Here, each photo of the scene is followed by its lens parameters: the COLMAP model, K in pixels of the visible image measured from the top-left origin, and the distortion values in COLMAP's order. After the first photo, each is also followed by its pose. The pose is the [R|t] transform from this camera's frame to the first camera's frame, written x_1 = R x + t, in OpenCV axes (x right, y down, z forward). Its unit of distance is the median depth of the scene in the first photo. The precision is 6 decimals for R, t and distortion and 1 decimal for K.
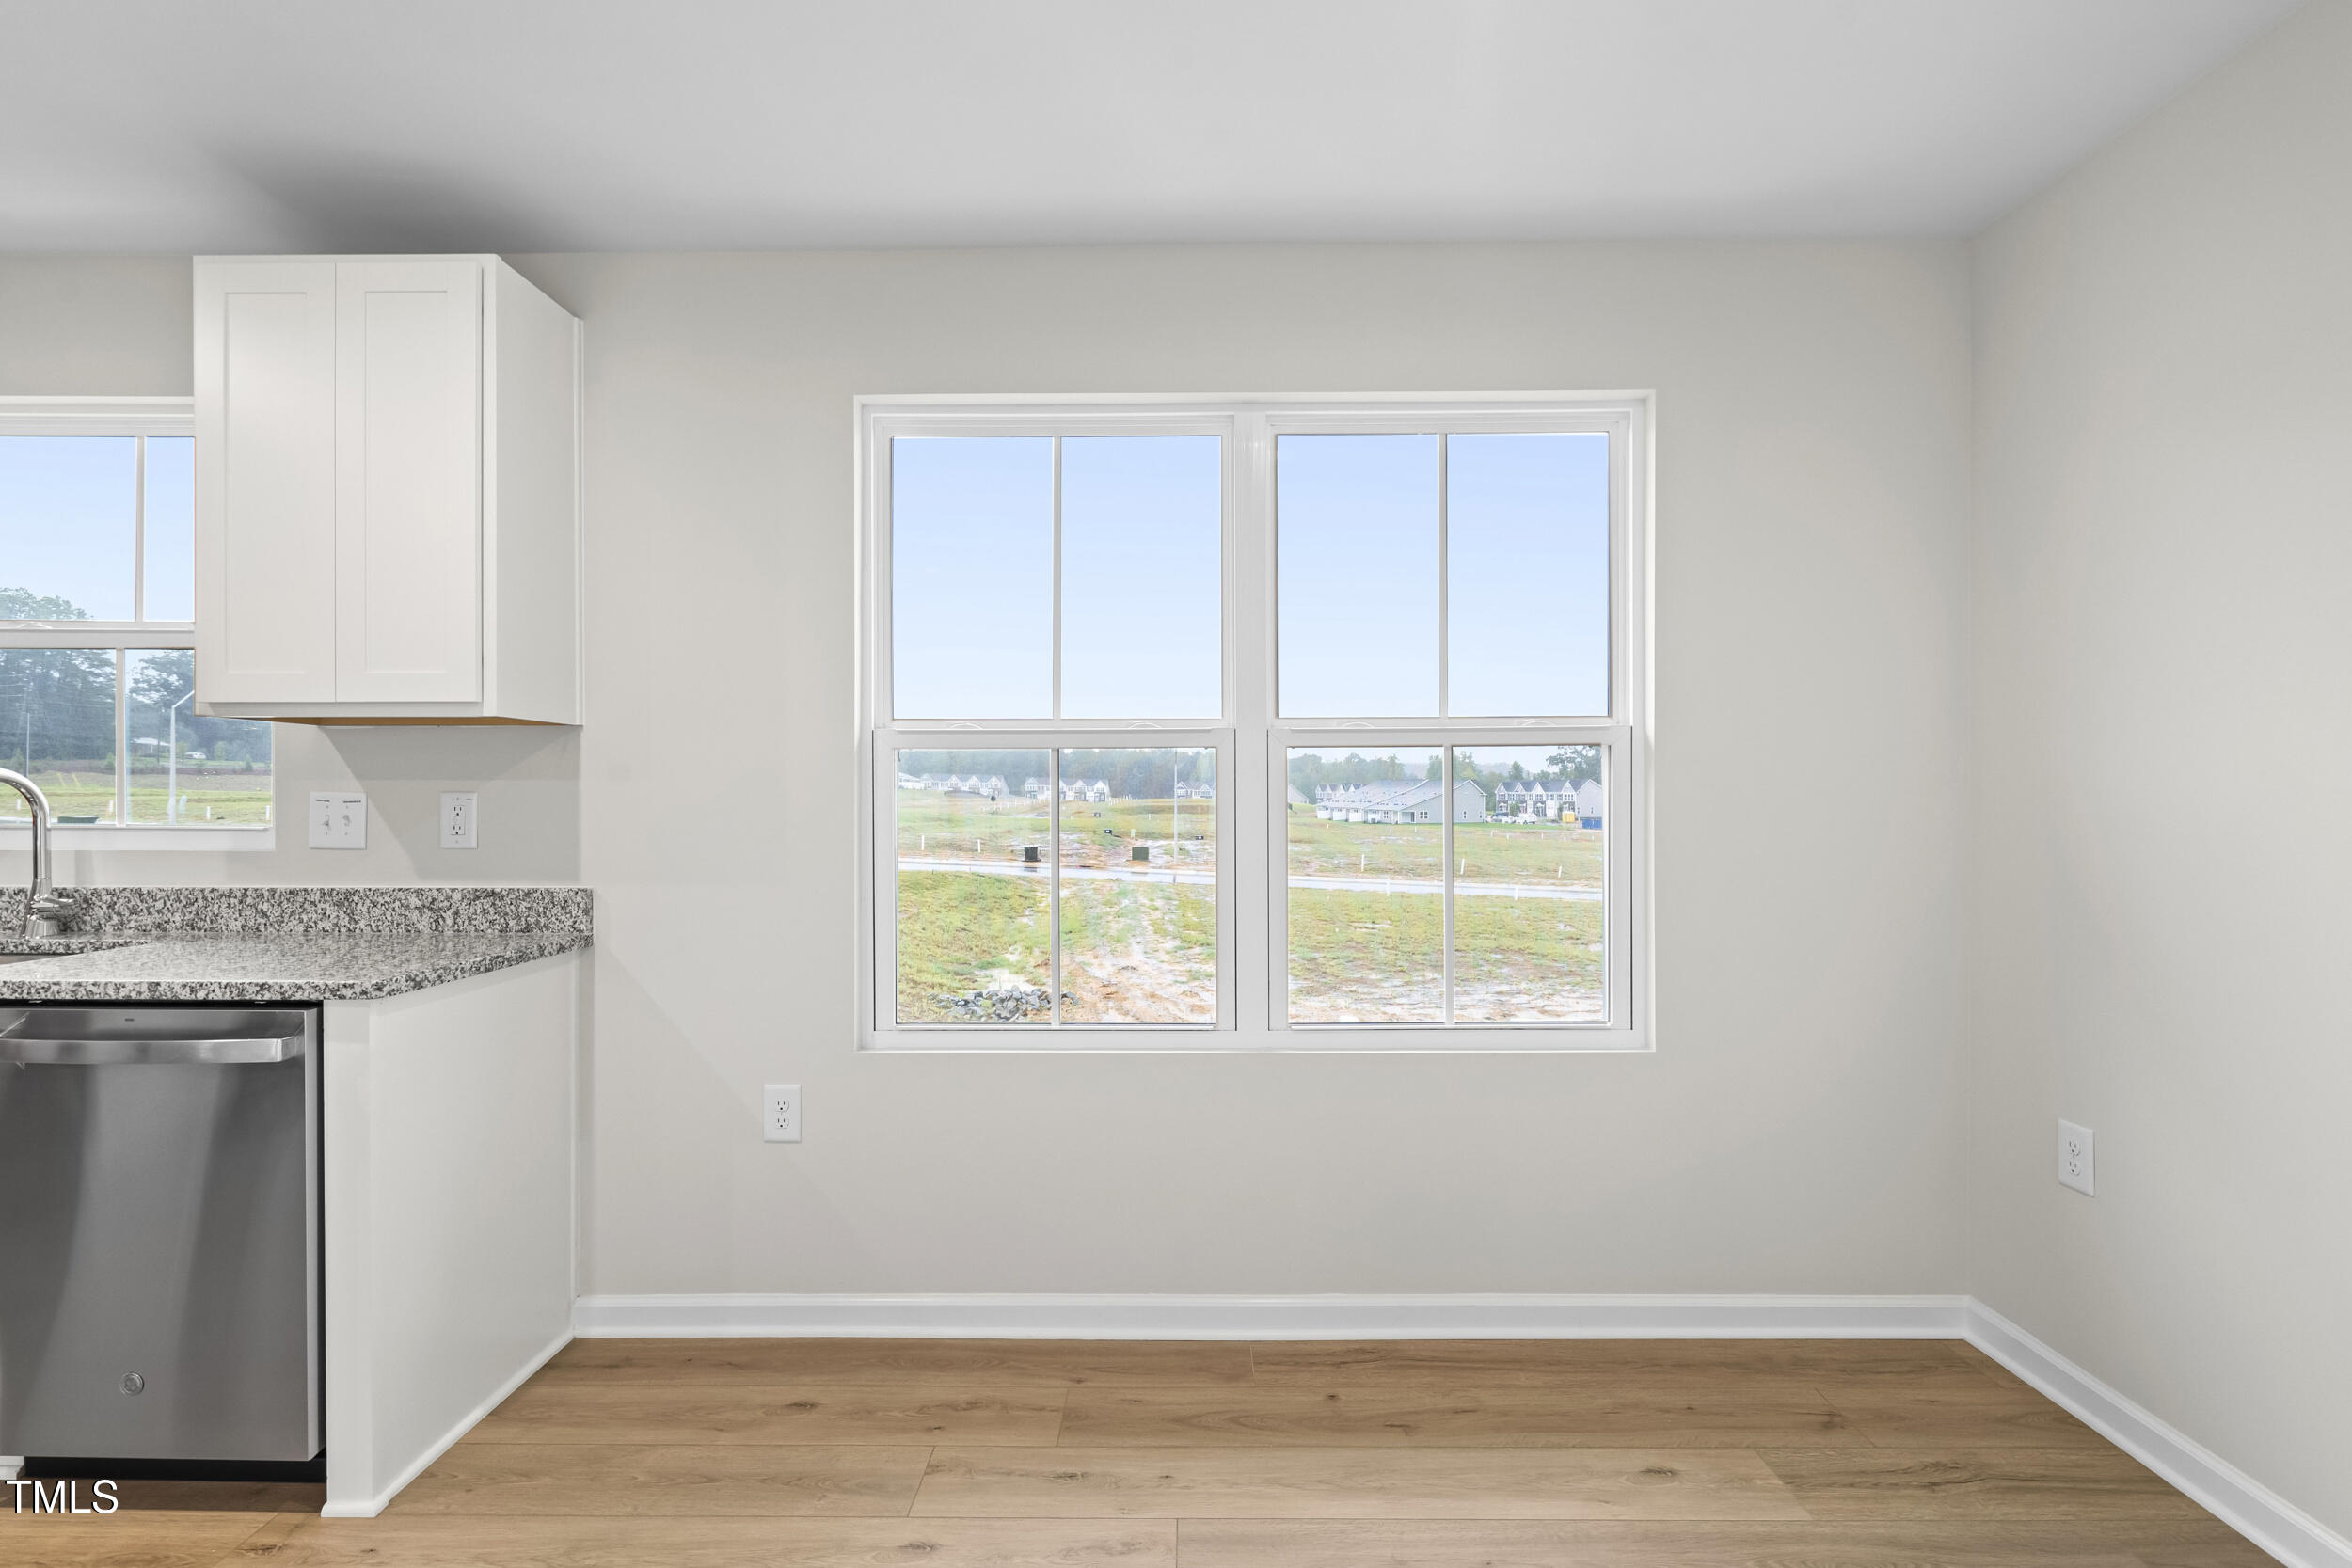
lens RADIAL K [[1074.7, 0, 1187.4], [0, 1074.7, 800.8], [0, 0, 1]] dist [-0.010879, 0.003149]
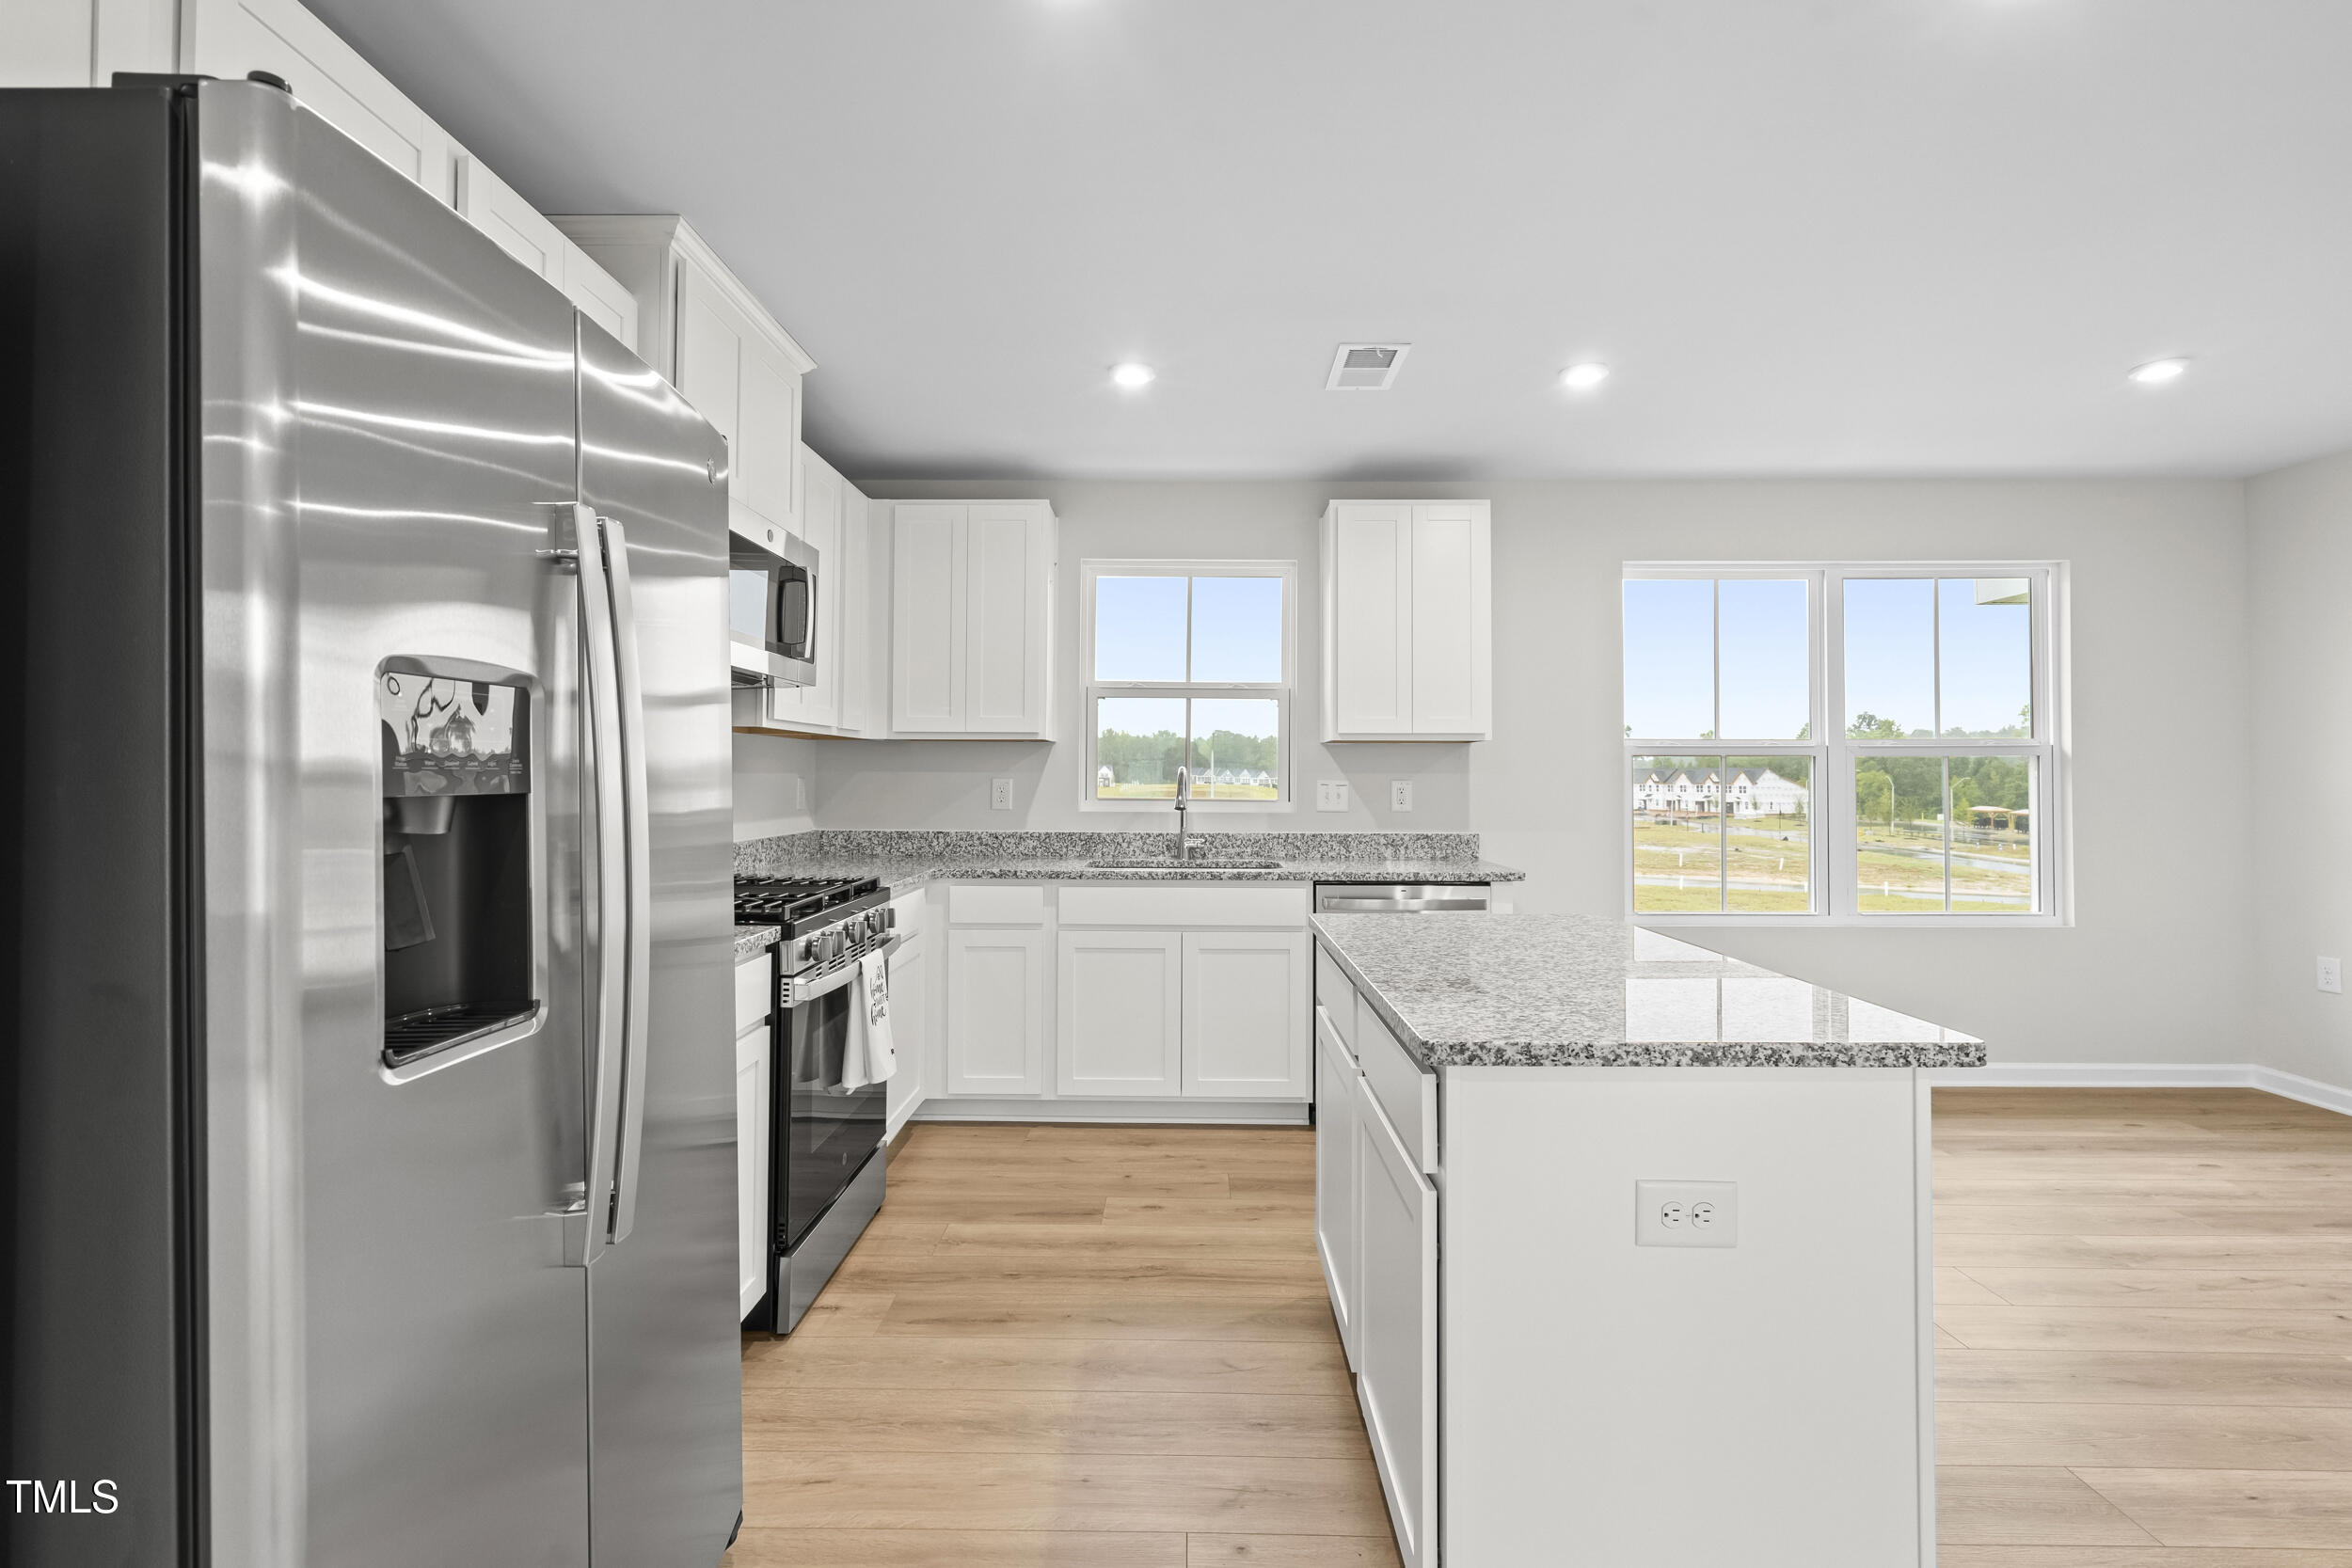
lens RADIAL K [[1074.7, 0, 1181.2], [0, 1074.7, 761.0], [0, 0, 1]] dist [-0.010879, 0.003149]
pose [[0.999916, 0.003142, -0.012538, -1.040267], [-0.003422, 0.999743, -0.022409, 0.001099], [0.012464, 0.022450, 0.999670, -0.815173]]
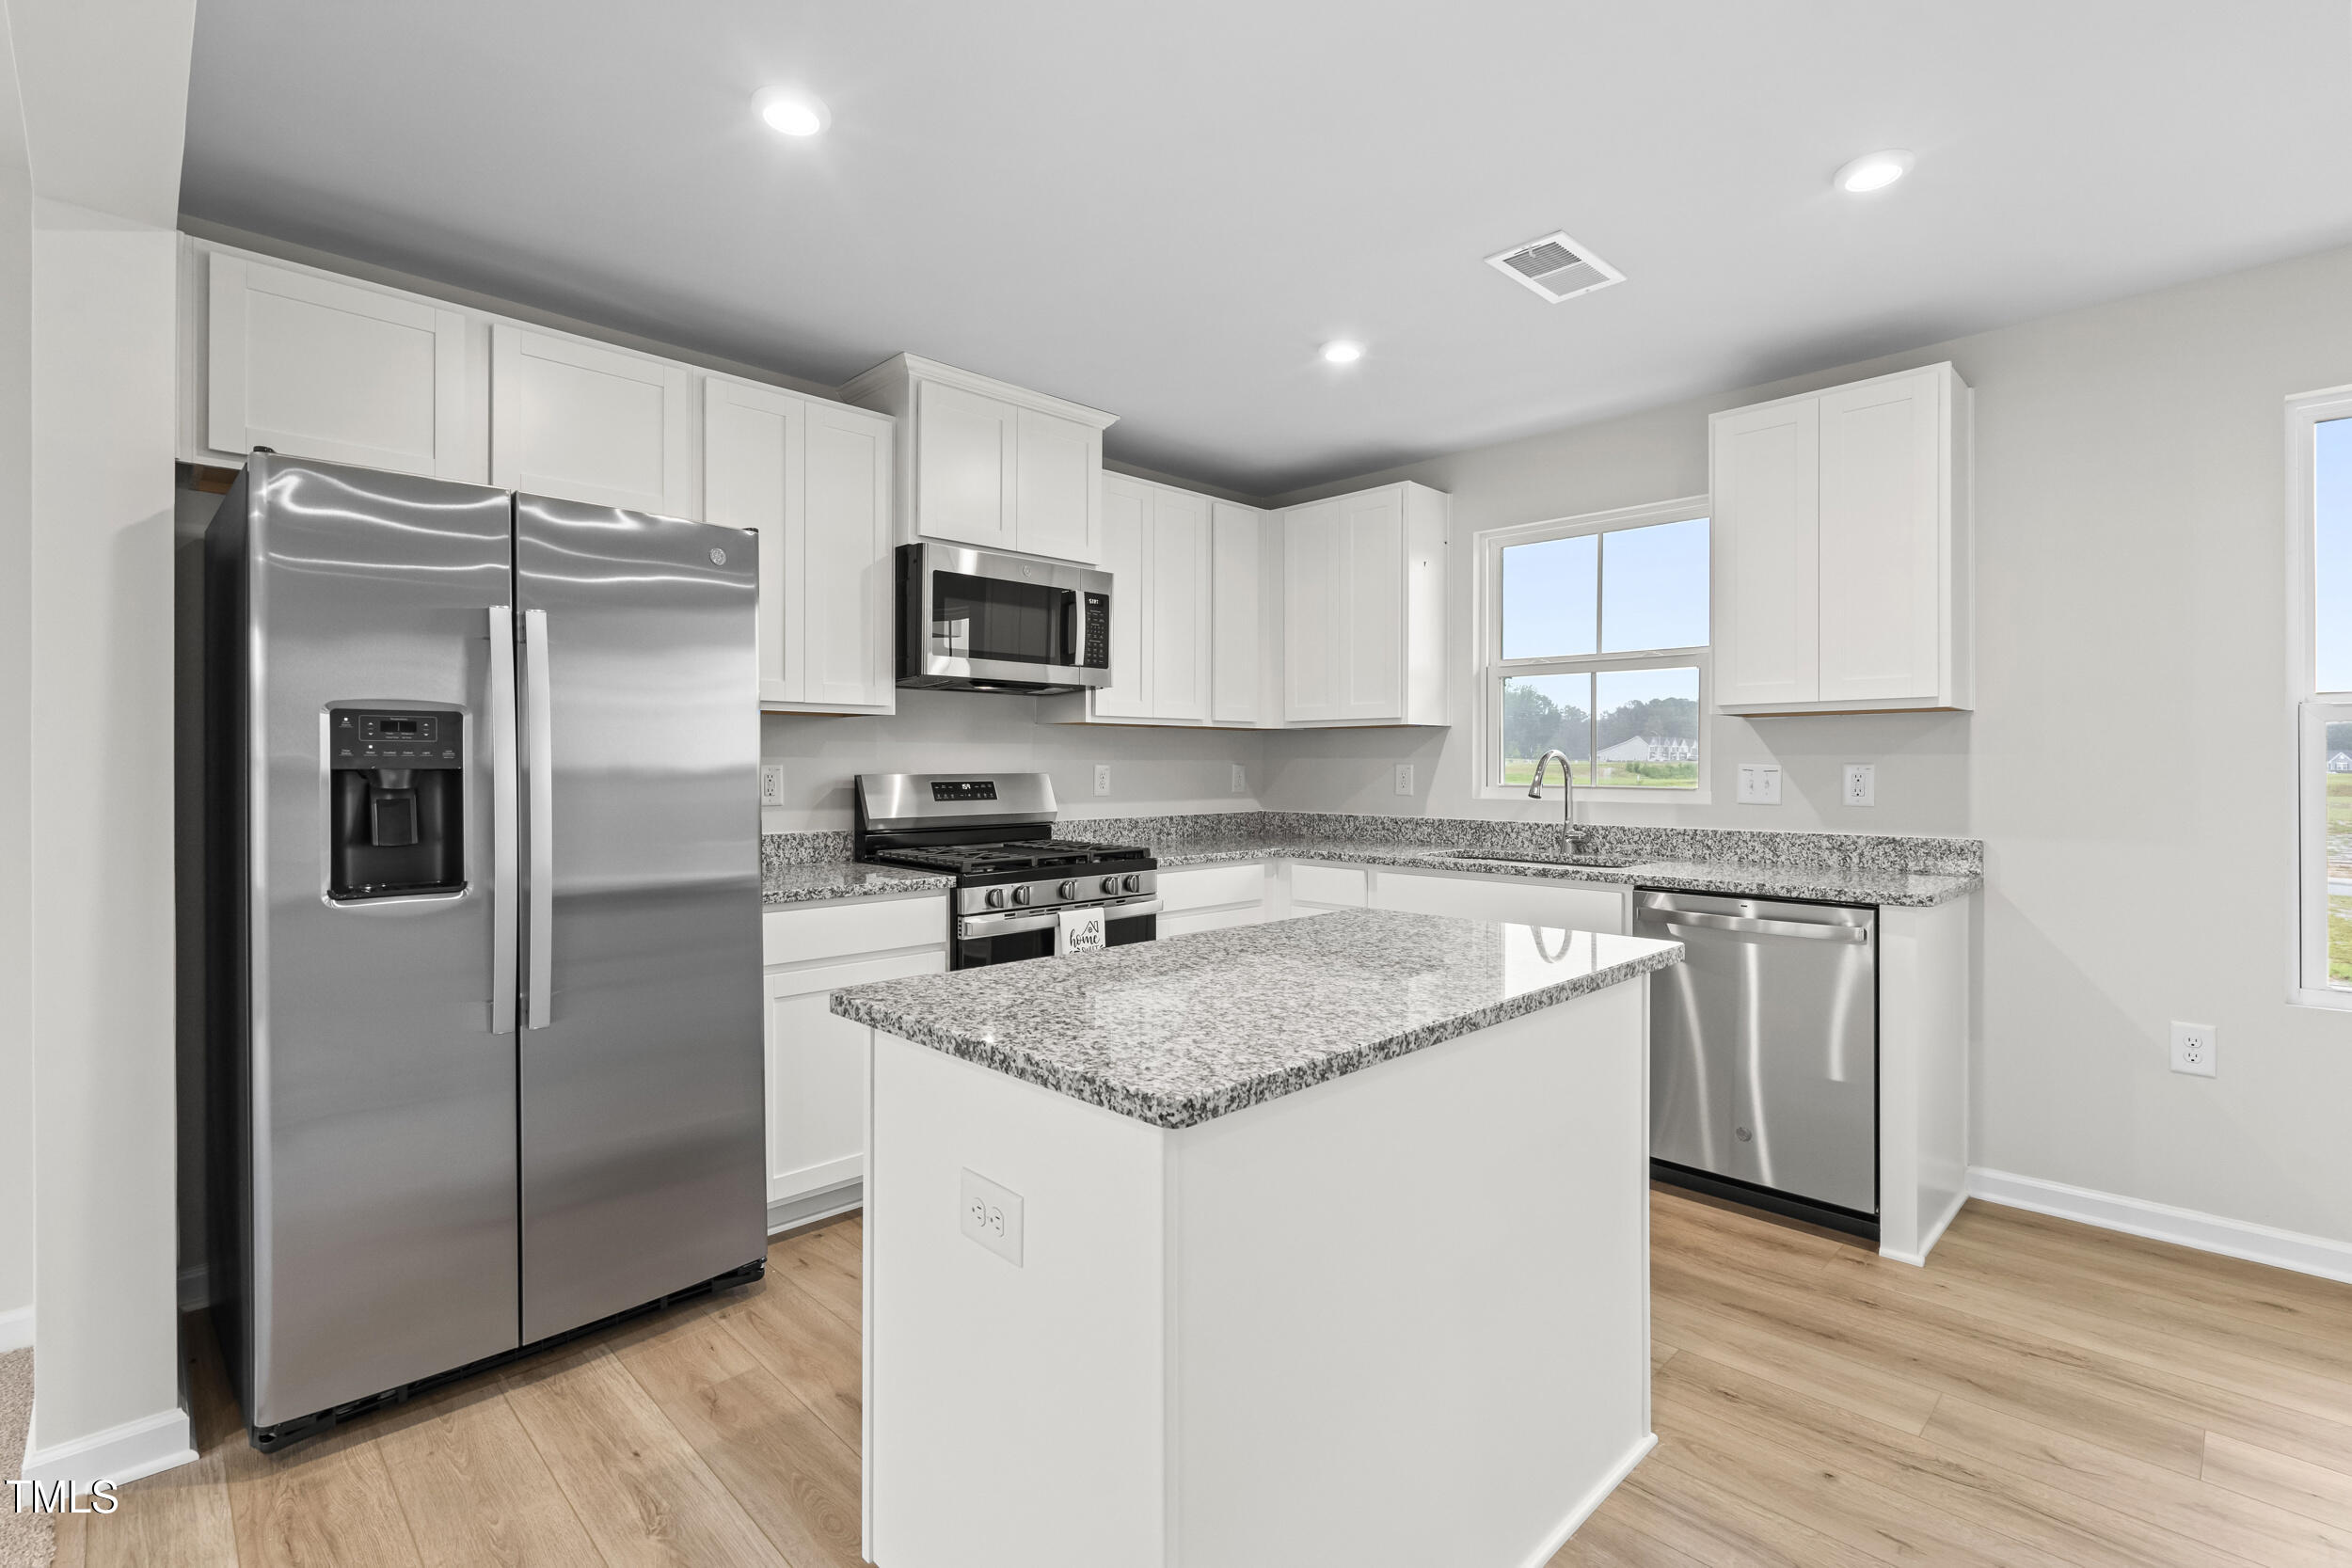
lens RADIAL K [[1074.7, 0, 1173.8], [0, 1074.7, 764.3], [0, 0, 1]] dist [-0.010879, 0.003149]
pose [[0.696642, -0.001595, -0.717418, -0.321509], [-0.003283, 0.999980, -0.005411, 0.002345], [0.717412, 0.006124, 0.696622, -0.550639]]
